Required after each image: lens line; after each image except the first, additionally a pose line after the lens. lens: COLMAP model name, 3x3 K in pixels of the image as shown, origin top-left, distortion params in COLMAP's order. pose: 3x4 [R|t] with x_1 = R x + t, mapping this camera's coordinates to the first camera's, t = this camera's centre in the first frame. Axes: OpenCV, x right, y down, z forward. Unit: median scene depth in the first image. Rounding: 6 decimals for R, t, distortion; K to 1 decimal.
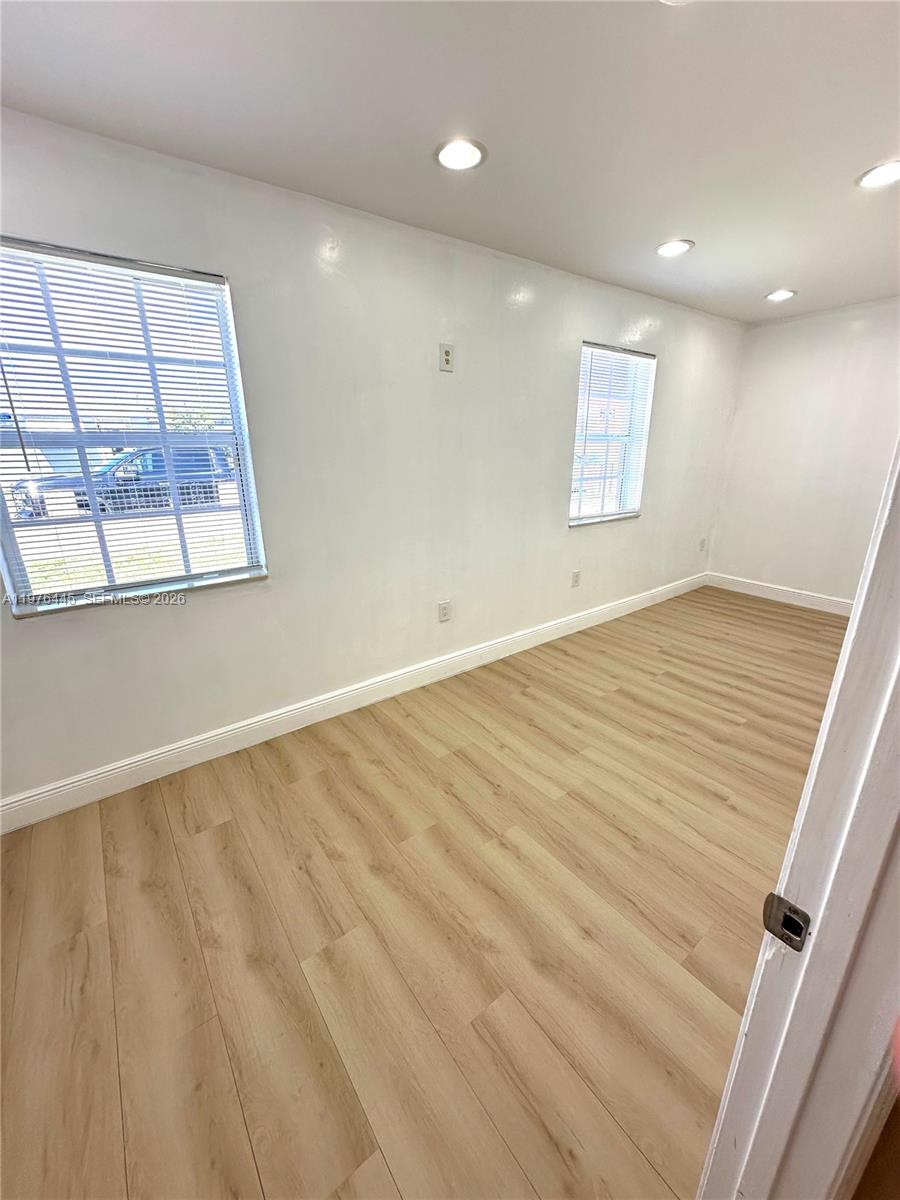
lens RADIAL K [[479.1, 0, 451.9], [0, 479.1, 600.8], [0, 0, 1]] dist [-0.004117, 0.001358]
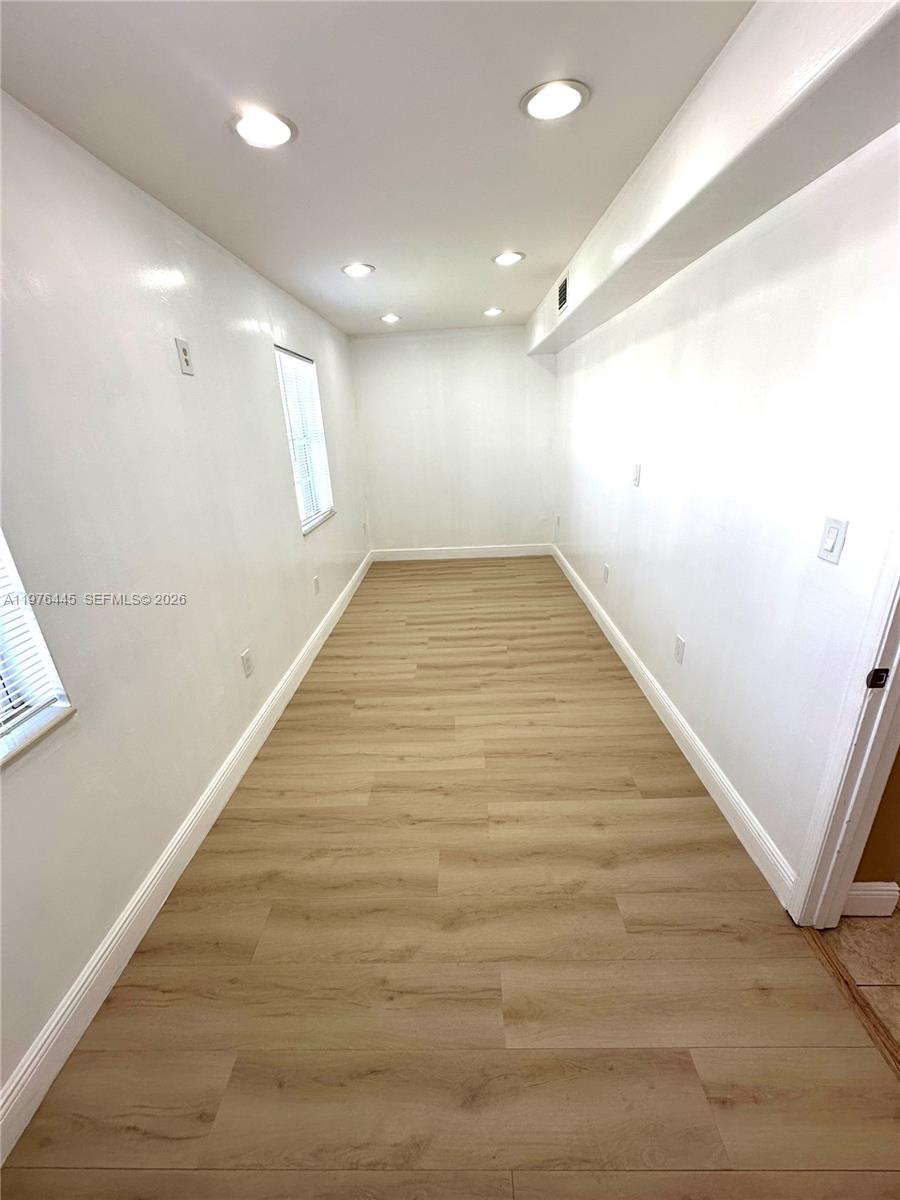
lens RADIAL K [[479.1, 0, 450.5], [0, 479.1, 600.0], [0, 0, 1]] dist [-0.004117, 0.001358]
pose [[0.614569, -0.298782, 0.730092, -0.454450], [0.284889, 0.947101, 0.147779, -0.127079], [-0.735624, 0.117175, 0.667179, 0.208203]]
